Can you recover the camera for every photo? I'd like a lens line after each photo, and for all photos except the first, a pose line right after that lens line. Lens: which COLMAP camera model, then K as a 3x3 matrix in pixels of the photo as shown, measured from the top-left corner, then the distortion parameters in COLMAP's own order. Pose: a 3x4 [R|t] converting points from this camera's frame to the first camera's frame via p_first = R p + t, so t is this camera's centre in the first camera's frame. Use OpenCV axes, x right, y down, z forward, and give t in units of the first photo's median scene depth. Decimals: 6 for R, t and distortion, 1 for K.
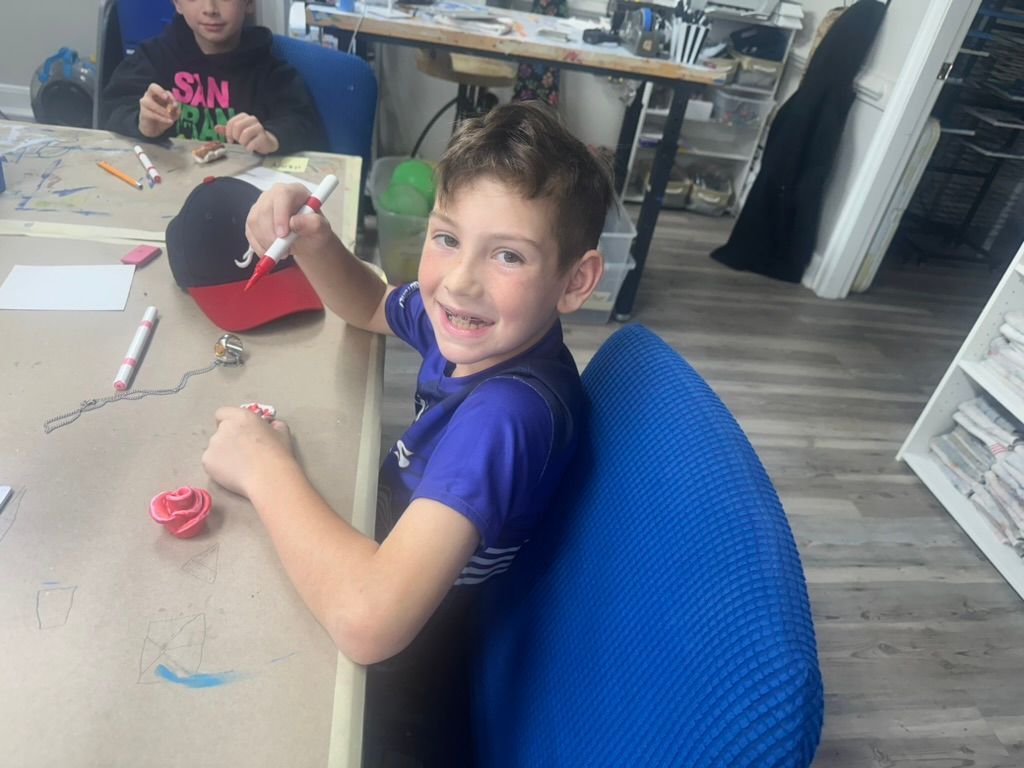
lens RADIAL K [[721.9, 0, 512.7], [0, 721.9, 385.4], [0, 0, 1]] dist [0.002559, -0.020140]
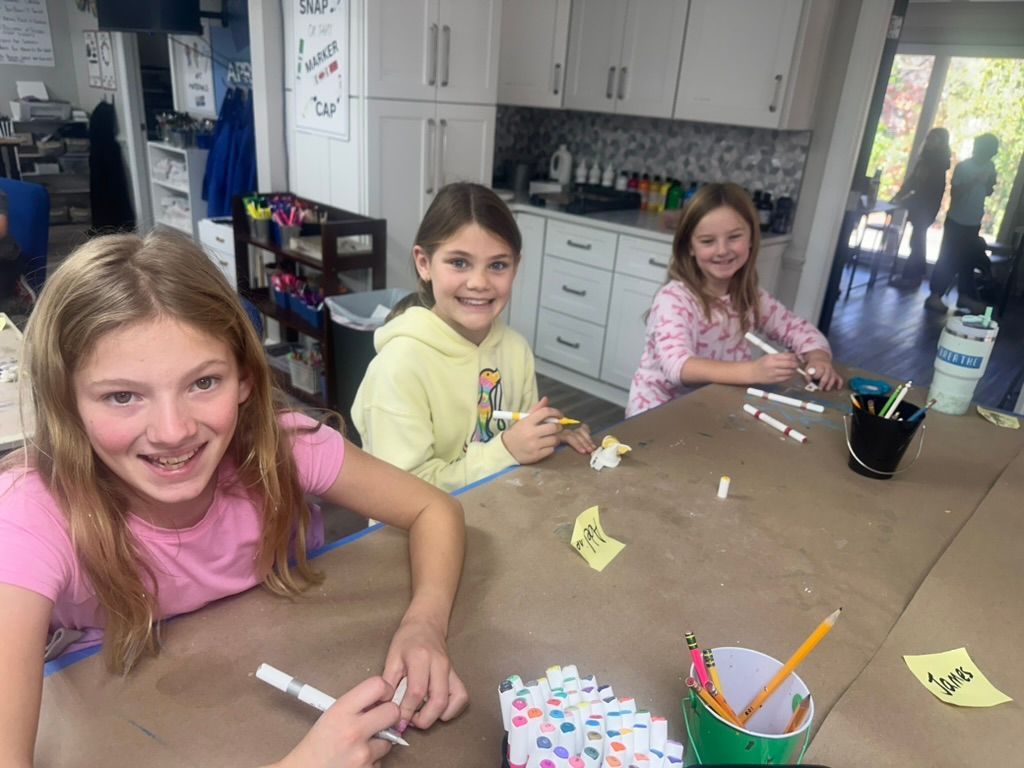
lens RADIAL K [[721.9, 0, 513.2], [0, 721.9, 385.6], [0, 0, 1]] dist [0.002559, -0.020140]
pose [[0.776759, -0.328279, 0.537475, -0.006353], [0.396134, 0.918118, -0.011725, 1.089686], [-0.489616, 0.222020, 0.843198, -1.795327]]
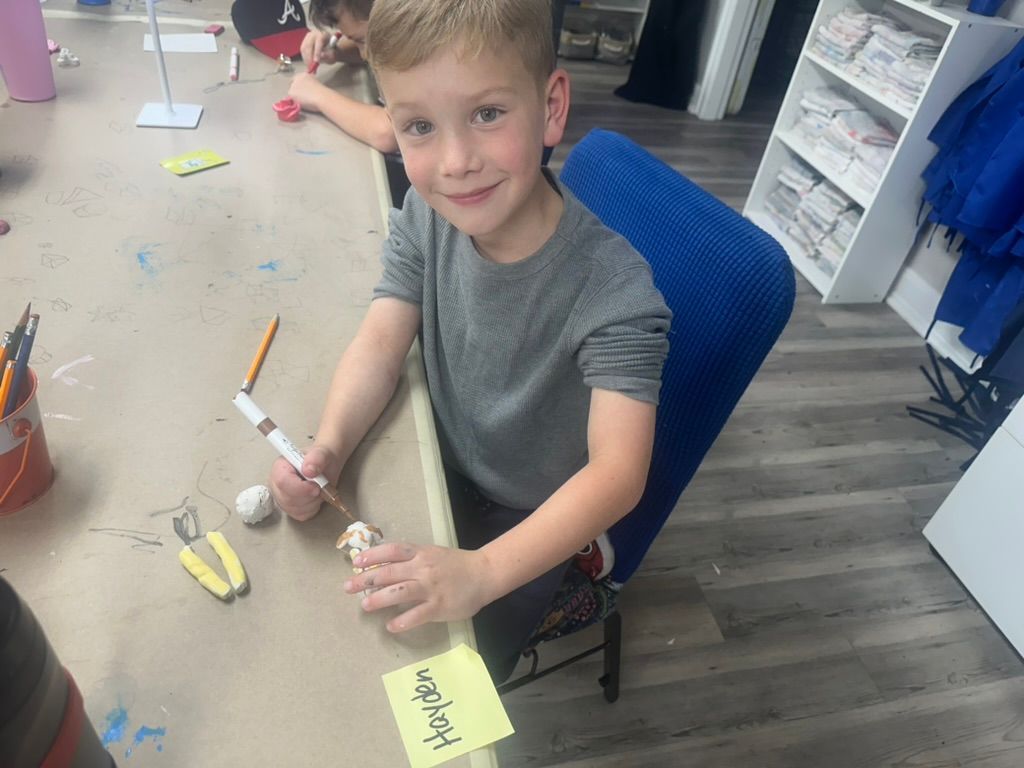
lens RADIAL K [[721.9, 0, 515.9], [0, 721.9, 378.8], [0, 0, 1]] dist [0.002559, -0.020140]
pose [[0.995025, -0.083073, 0.054984, 0.009193], [0.076666, 0.990988, 0.109841, 0.241358], [-0.063614, -0.105079, 0.992427, -0.383438]]
